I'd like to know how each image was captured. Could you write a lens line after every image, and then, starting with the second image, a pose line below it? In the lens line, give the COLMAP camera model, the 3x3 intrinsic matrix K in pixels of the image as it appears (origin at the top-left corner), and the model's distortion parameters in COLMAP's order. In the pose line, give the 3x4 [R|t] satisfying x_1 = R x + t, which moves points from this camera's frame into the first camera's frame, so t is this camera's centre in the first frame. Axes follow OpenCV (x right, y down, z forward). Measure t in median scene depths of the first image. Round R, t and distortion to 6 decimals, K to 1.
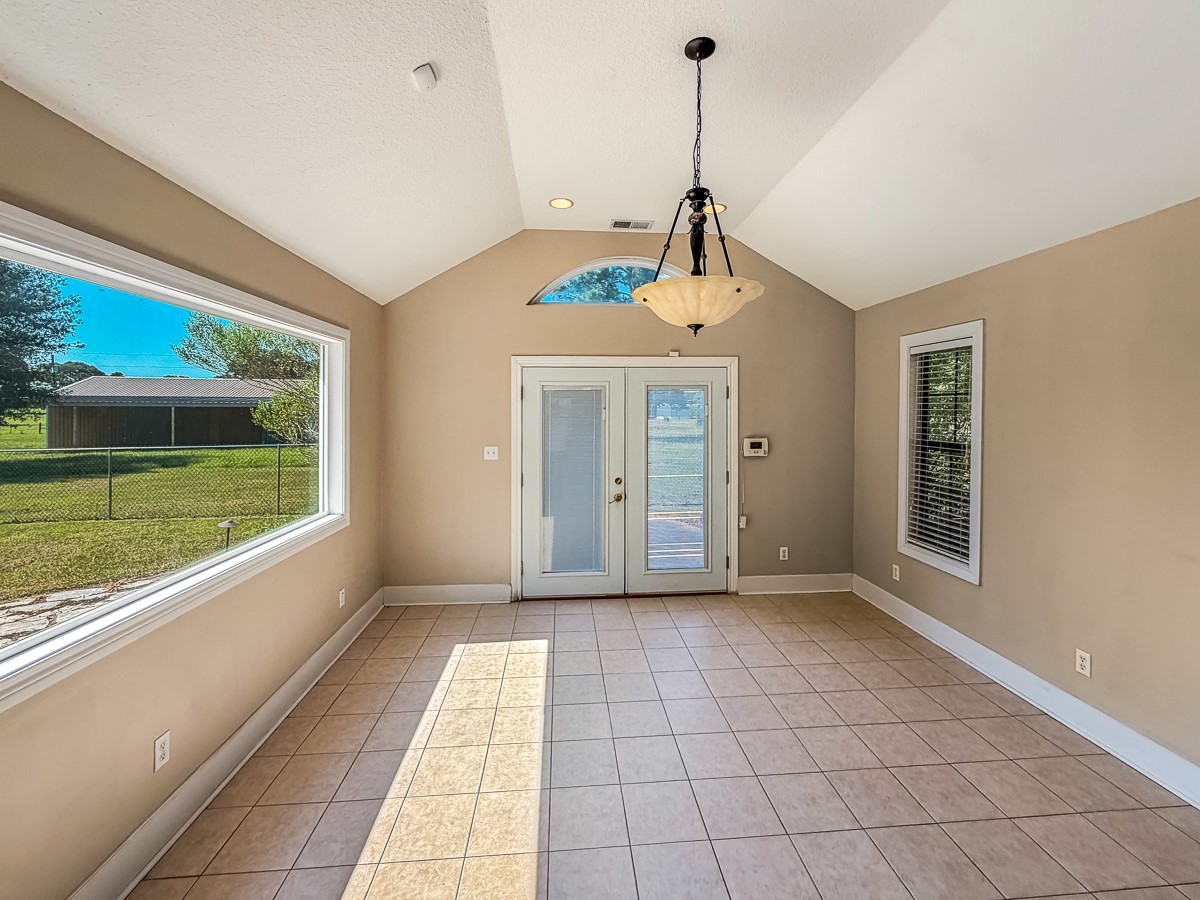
lens RADIAL K [[491.4, 0, 597.2], [0, 491.4, 434.9], [0, 0, 1]] dist [0.000081, -0.000104]
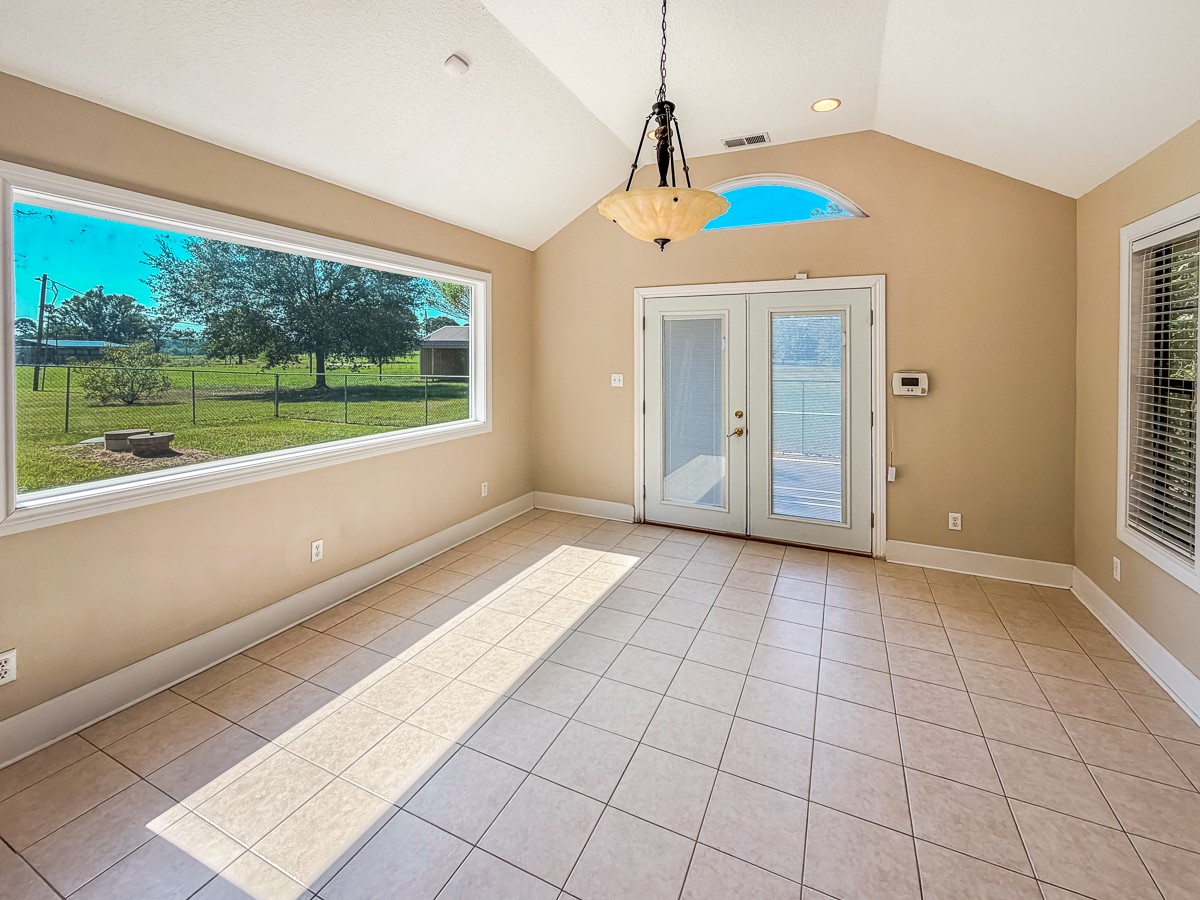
lens RADIAL K [[509.7, 0, 609.5], [0, 509.7, 385.1], [0, 0, 1]] dist [-0.001153, -0.000214]
pose [[0.873388, 0.035535, -0.485726, 0.333427], [-0.031539, 0.999368, 0.016402, 0.031855], [0.486002, 0.000994, 0.873957, 0.020280]]
